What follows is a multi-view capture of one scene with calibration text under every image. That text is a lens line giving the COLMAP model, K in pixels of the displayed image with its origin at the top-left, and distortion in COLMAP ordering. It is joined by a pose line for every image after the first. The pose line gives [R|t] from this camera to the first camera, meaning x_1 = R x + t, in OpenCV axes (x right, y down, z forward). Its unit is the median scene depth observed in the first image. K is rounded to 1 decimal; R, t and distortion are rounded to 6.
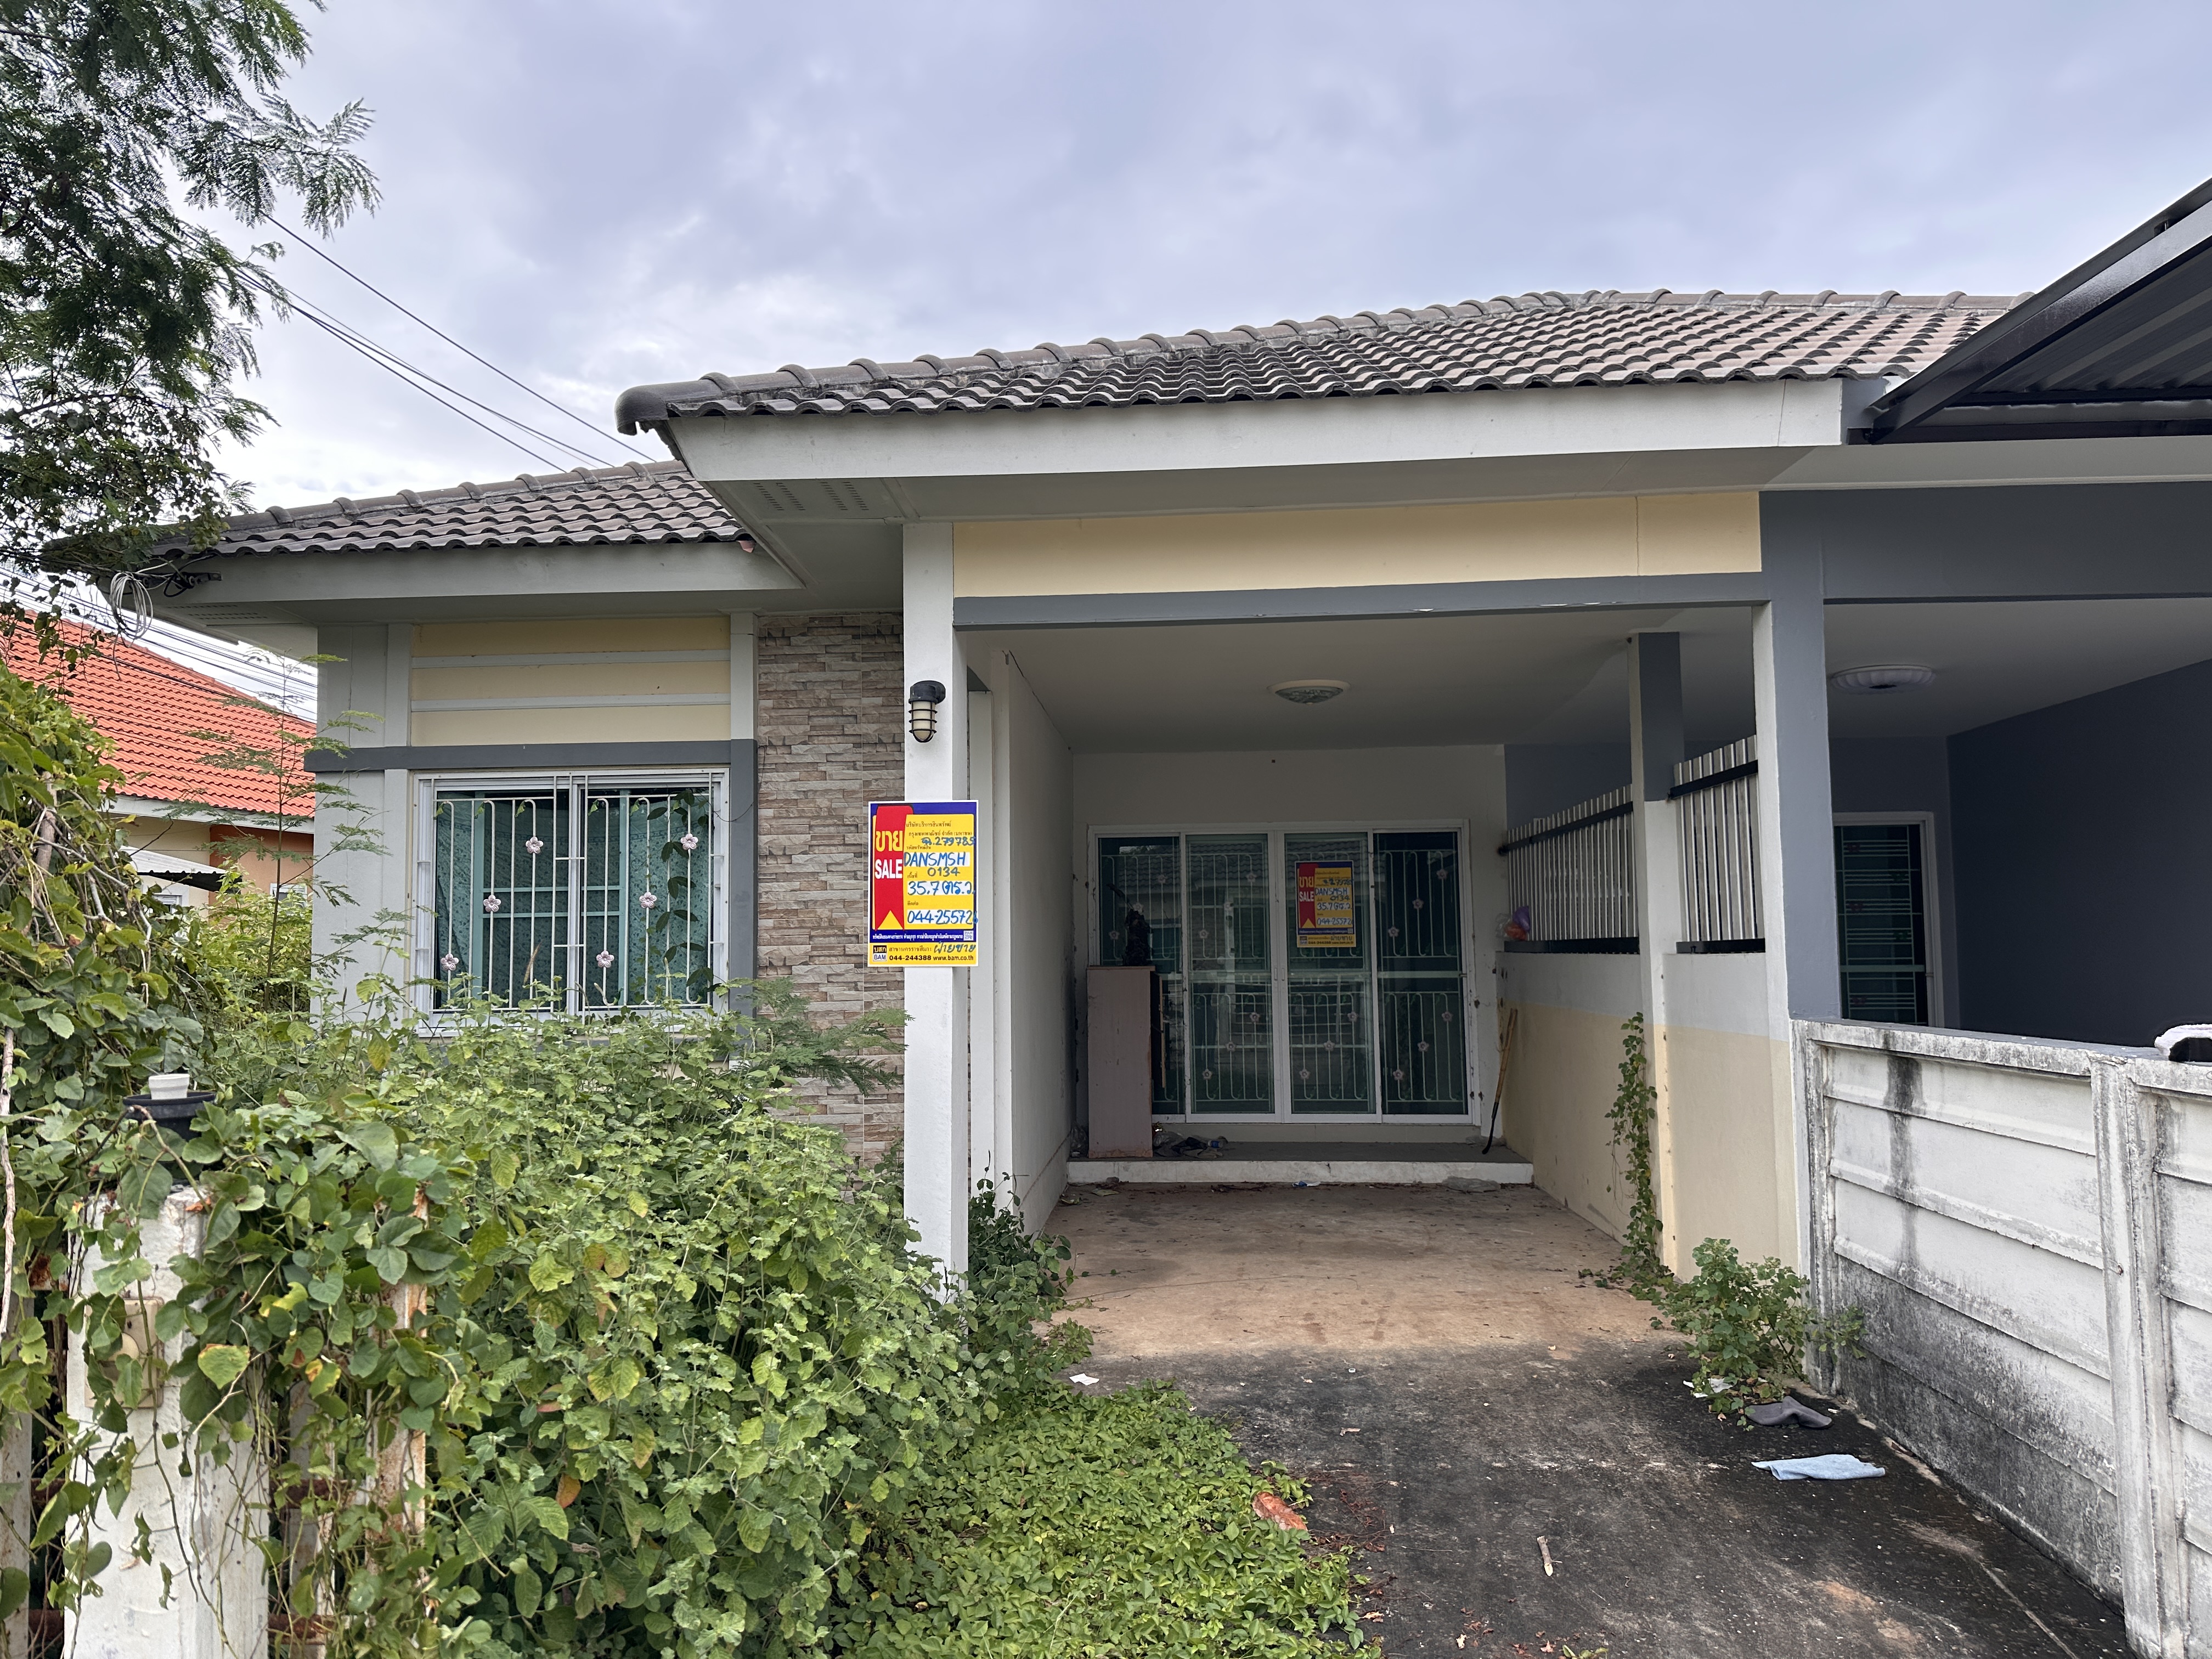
lens RADIAL K [[1539.4, 0, 1106.0], [0, 1539.4, 829.5], [0, 0, 1]] dist [0.104685, -0.169579]
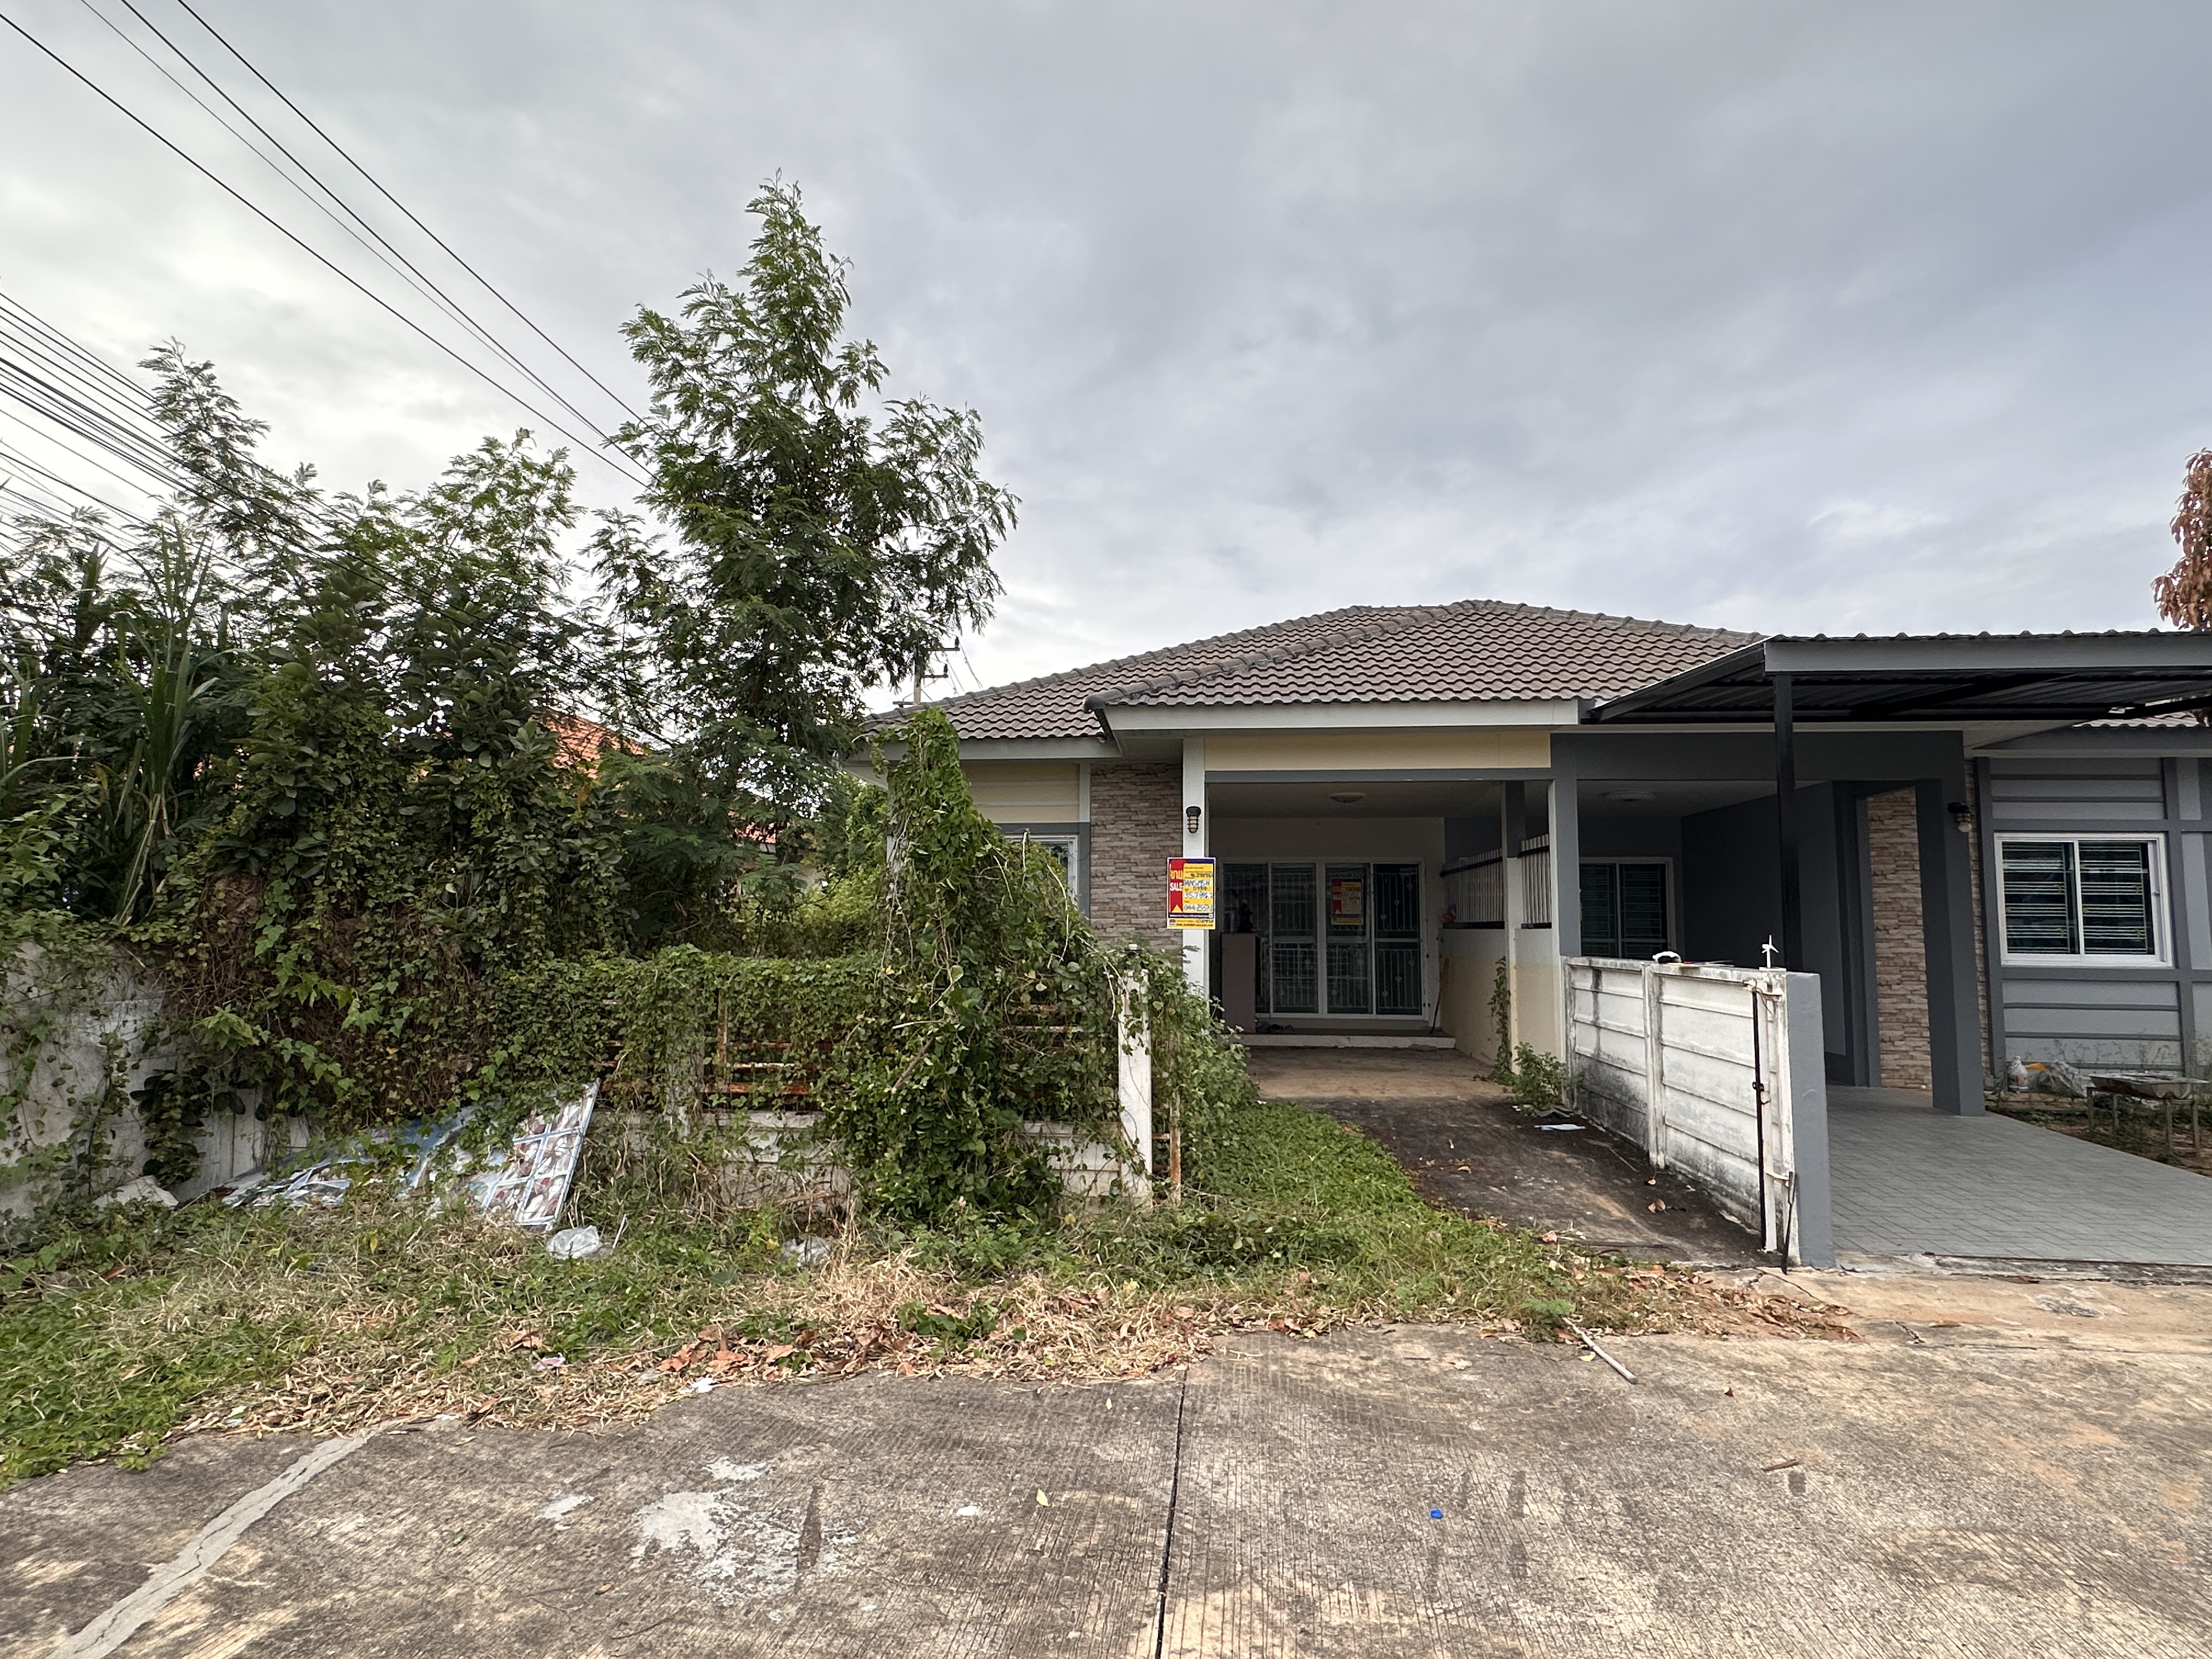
lens RADIAL K [[1133.0, 0, 1106.0], [0, 1133.0, 829.5], [0, 0, 1]] dist [-0.003048, -0.000228]
pose [[0.999041, 0.013496, -0.041659, -0.140441], [-0.013794, 0.999881, -0.006874, -0.038146], [0.041561, 0.007442, 0.999108, -0.574600]]
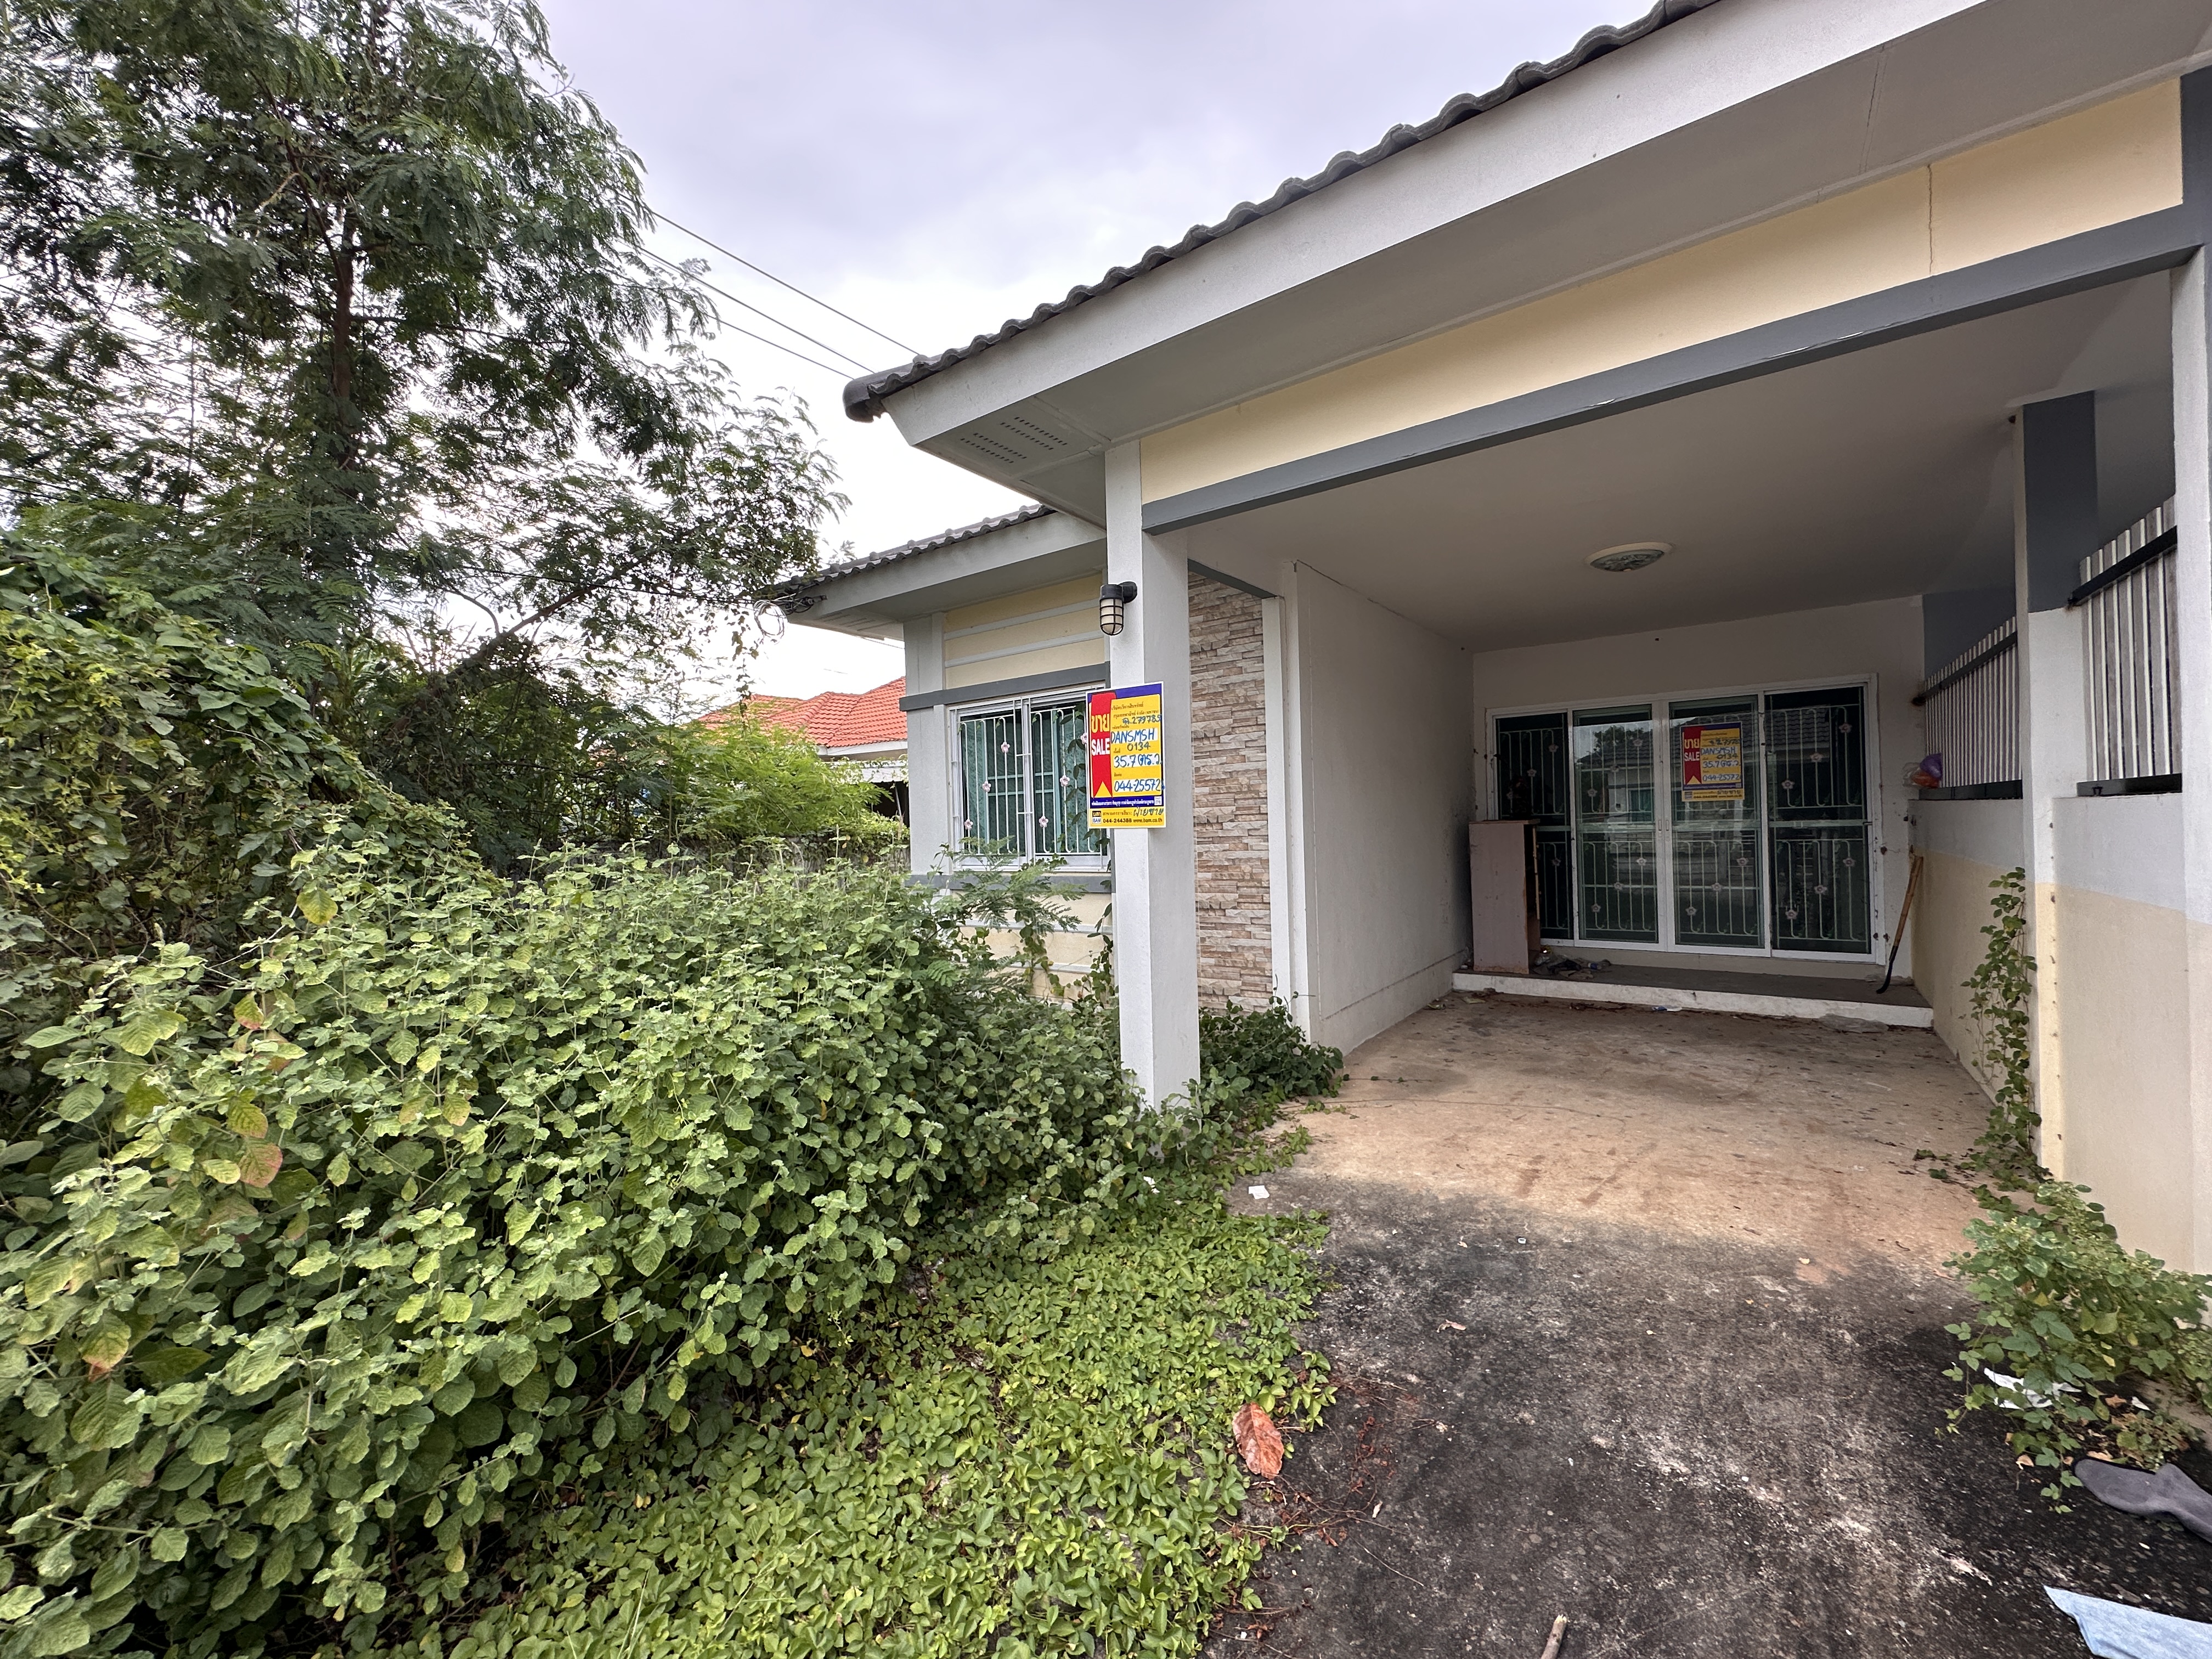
lens RADIAL K [[891.1, 0, 1106.0], [0, 891.1, 829.5], [0, 0, 1]] dist [-0.002478, -0.000831]
pose [[0.840641, -0.009947, -0.541501, 0.186621], [0.062644, 0.994906, 0.078975, 0.027702], [0.537957, -0.100311, 0.836982, 0.330871]]
